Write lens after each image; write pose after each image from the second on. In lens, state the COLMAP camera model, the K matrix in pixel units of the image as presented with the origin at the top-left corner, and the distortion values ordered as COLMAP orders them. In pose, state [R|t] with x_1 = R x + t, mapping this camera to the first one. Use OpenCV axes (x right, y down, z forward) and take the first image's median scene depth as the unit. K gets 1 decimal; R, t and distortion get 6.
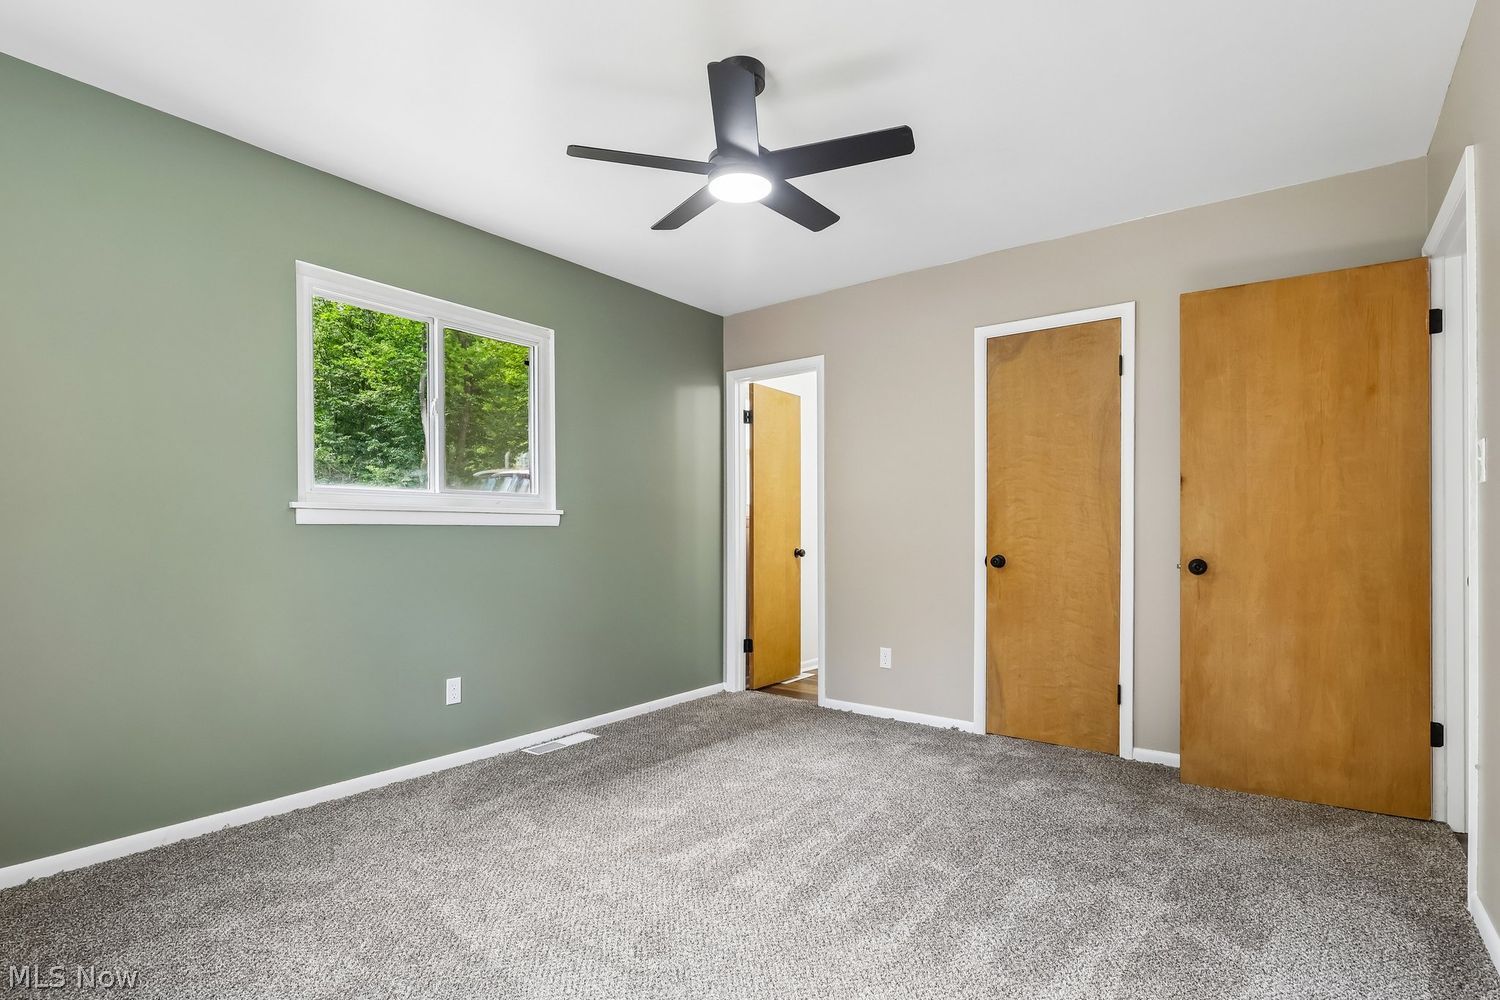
lens RADIAL K [[742.8, 0, 740.1], [0, 742.8, 525.2], [0, 0, 1]] dist [0.002338, 0.000238]
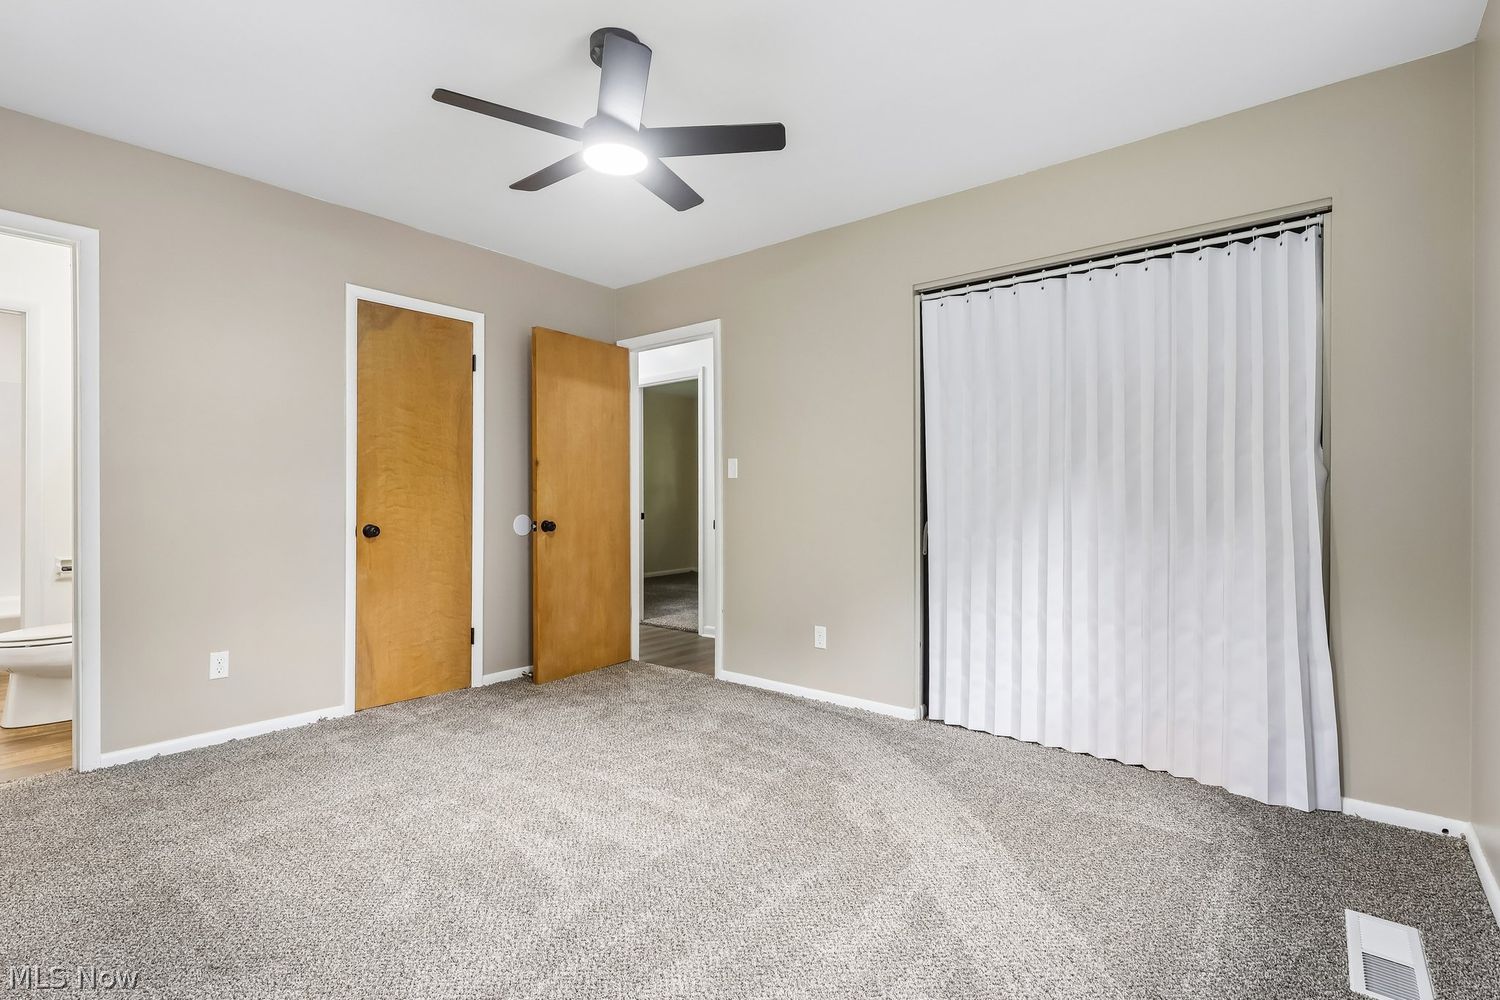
lens RADIAL K [[702.3, 0, 751.2], [0, 702.3, 494.5], [0, 0, 1]] dist [0.002235, -0.000292]
pose [[0.043592, 0.004544, 0.999039, -0.585868], [-0.011603, 0.999925, -0.004042, -0.001964], [-0.998982, -0.011415, 0.043641, 0.483630]]
